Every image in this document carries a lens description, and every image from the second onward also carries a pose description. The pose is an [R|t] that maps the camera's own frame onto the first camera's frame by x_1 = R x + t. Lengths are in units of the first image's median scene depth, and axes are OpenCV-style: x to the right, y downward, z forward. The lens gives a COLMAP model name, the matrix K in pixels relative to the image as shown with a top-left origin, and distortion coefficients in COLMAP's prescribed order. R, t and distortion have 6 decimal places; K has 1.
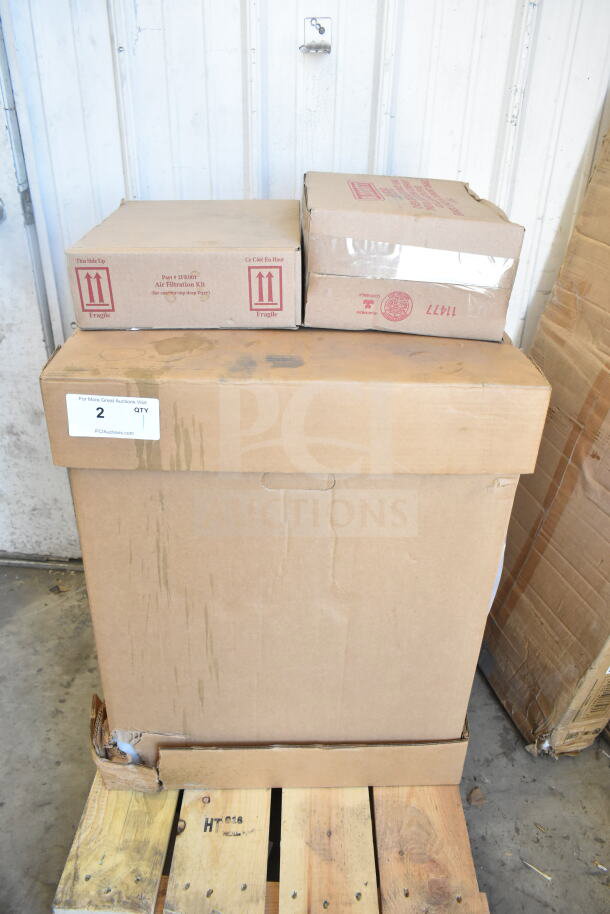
lens RADIAL K [[699.7, 0, 308.7], [0, 699.7, 460.1], [0, 0, 1]] dist [-0.017888, 0.016152]
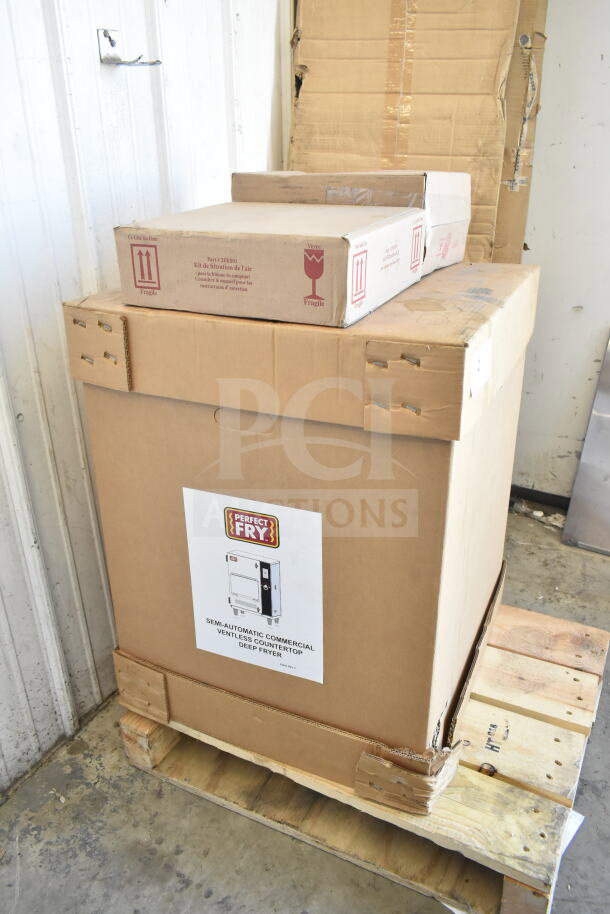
lens RADIAL K [[699.7, 0, 299.9], [0, 699.7, 460.0], [0, 0, 1]] dist [-0.017888, 0.016152]
pose [[0.446194, -0.397993, 0.801569, -0.824293], [0.472552, 0.865404, 0.166642, -0.151676], [-0.760004, 0.304429, 0.574211, 0.410150]]
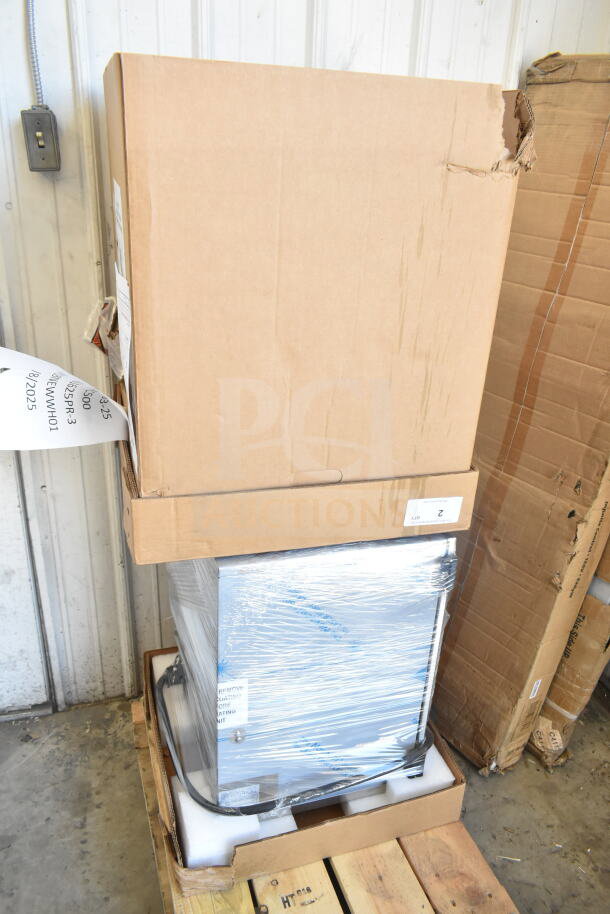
lens RADIAL K [[699.7, 0, 304.8], [0, 699.7, 457.7], [0, 0, 1]] dist [-0.017888, 0.016152]
pose [[0.943089, -0.119465, 0.310341, -0.337578], [0.151415, 0.985154, -0.080900, -0.106696], [-0.296070, 0.123286, 0.947177, -0.199418]]
